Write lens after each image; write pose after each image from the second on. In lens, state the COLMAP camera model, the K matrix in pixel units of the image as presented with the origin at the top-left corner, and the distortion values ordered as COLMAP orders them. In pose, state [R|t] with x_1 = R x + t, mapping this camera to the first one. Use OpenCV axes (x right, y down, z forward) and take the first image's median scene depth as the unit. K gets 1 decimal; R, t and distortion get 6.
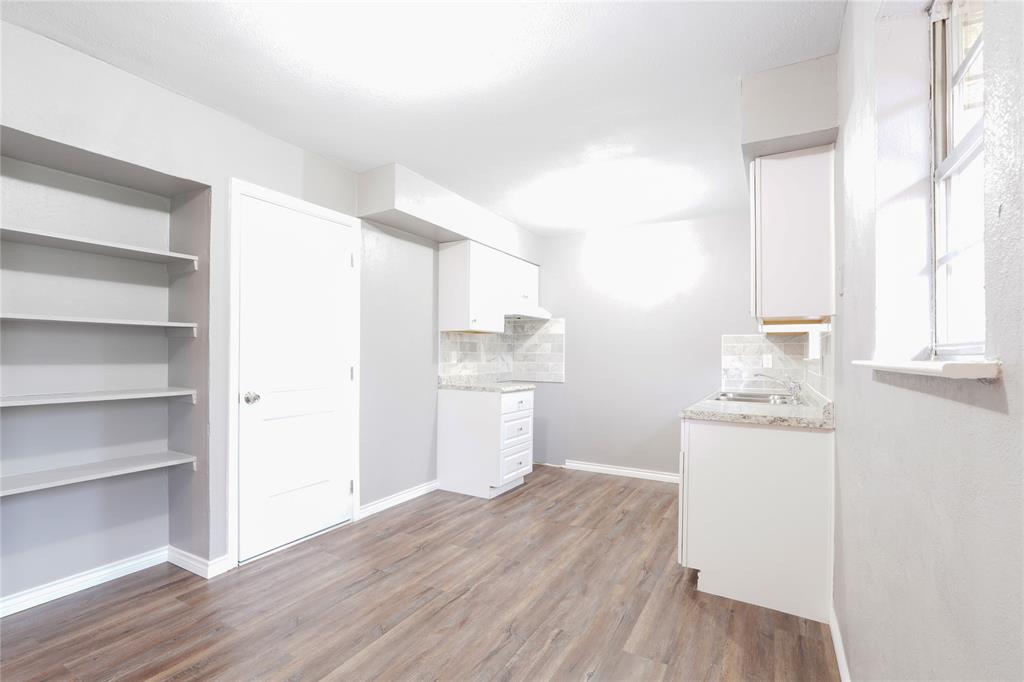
lens RADIAL K [[482.0, 0, 485.3], [0, 482.0, 351.9], [0, 0, 1]] dist [-0.003480, -0.000286]
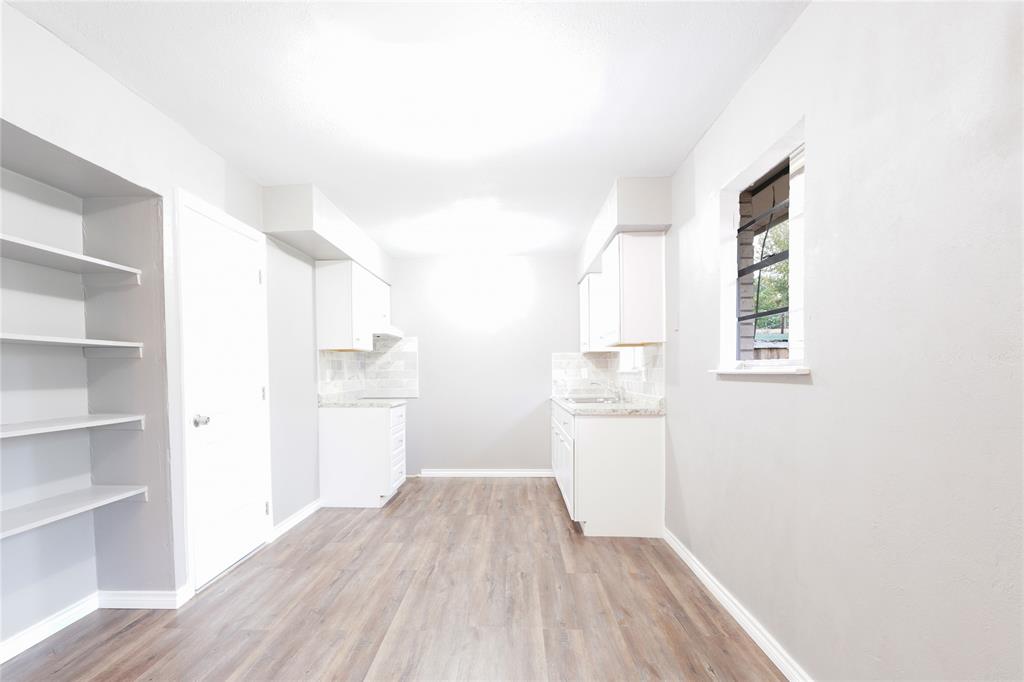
lens RADIAL K [[532.9, 0, 487.8], [0, 532.9, 387.1], [0, 0, 1]] dist [0.001204, 0.000140]
pose [[0.881642, -0.030817, 0.470912, -0.379891], [0.014662, 0.999173, 0.037936, -0.002742], [-0.471691, -0.026541, 0.881364, -0.164848]]
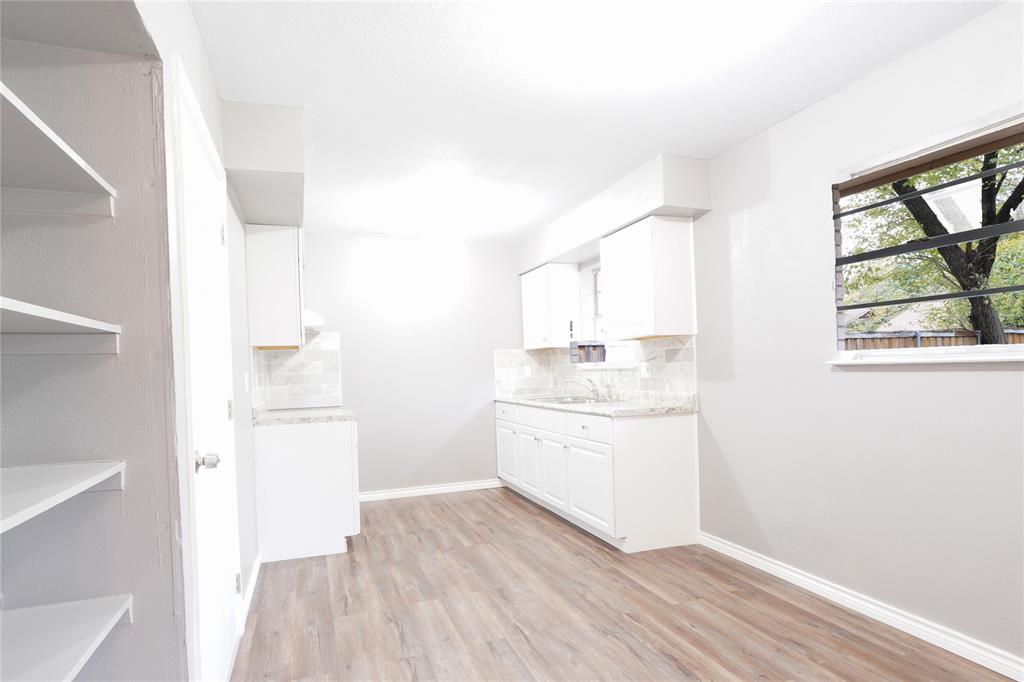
lens RADIAL K [[530.0, 0, 485.7], [0, 530.0, 374.6], [0, 0, 1]] dist [-0.000909, -0.000085]
pose [[0.644457, -0.037501, 0.763720, -0.589088], [0.033572, 0.999221, 0.020735, -0.005713], [-0.763903, 0.012277, 0.645214, 0.277066]]
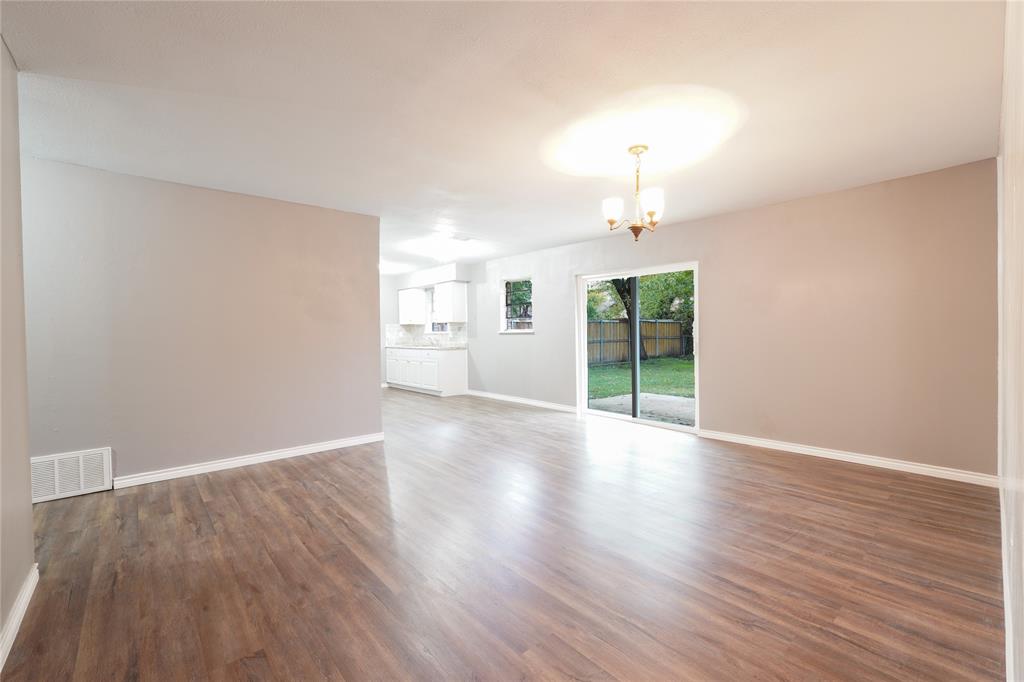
lens RADIAL K [[430.5, 0, 515.8], [0, 430.5, 337.0], [0, 0, 1]] dist [-0.000554, 0.000434]
pose [[0.288740, -0.020833, 0.957181, -1.784846], [0.009244, 0.999777, 0.018972, -0.008148], [-0.957363, 0.003370, 0.288868, -0.335293]]
